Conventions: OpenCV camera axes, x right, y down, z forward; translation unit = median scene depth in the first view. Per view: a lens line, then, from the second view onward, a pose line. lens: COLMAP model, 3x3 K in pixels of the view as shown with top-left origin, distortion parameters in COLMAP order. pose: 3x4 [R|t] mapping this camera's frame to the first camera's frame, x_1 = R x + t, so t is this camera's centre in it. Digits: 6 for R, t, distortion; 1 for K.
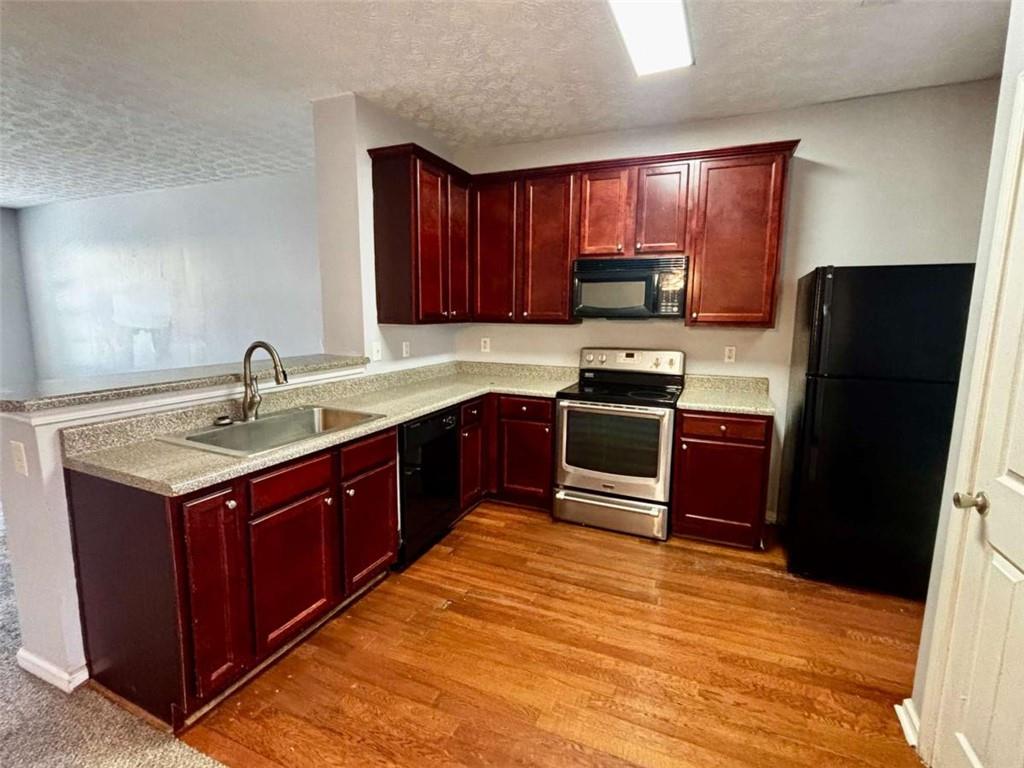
lens RADIAL K [[488.4, 0, 509.3], [0, 488.4, 380.7], [0, 0, 1]] dist [0.028714, -0.022504]
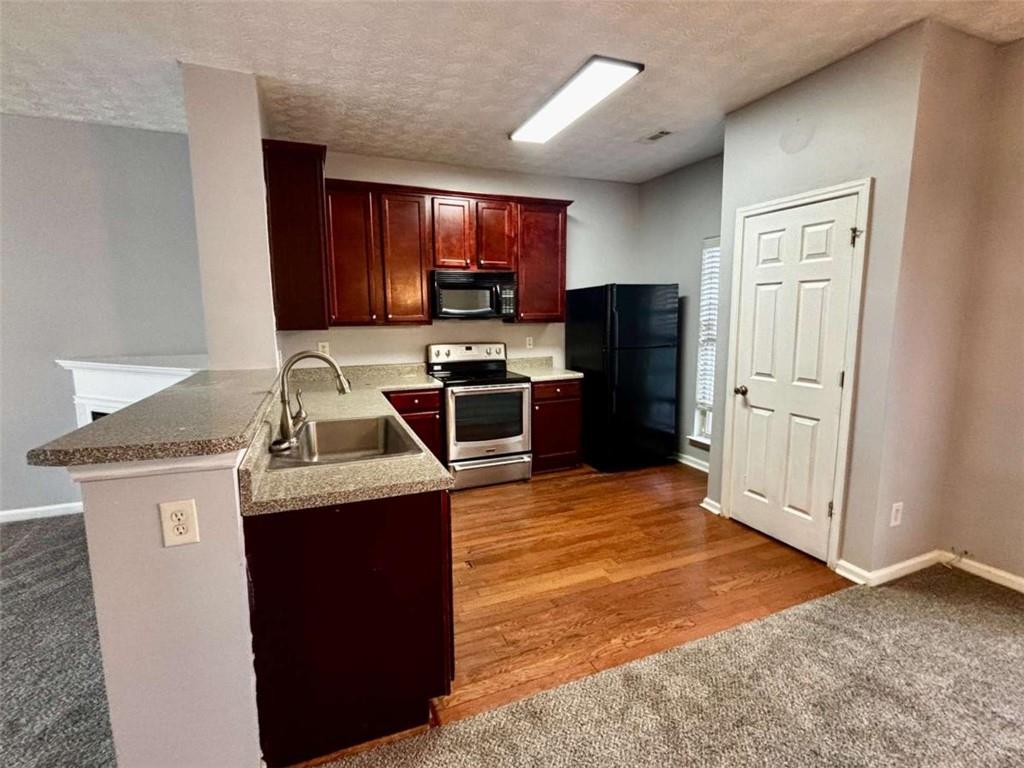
lens RADIAL K [[488.4, 0, 509.3], [0, 488.4, 380.7], [0, 0, 1]] dist [0.028714, -0.022504]
pose [[0.693297, -0.116636, 0.711151, -0.669420], [0.117940, 0.991875, 0.047698, -0.019496], [-0.710936, 0.050804, 0.701420, 0.067937]]
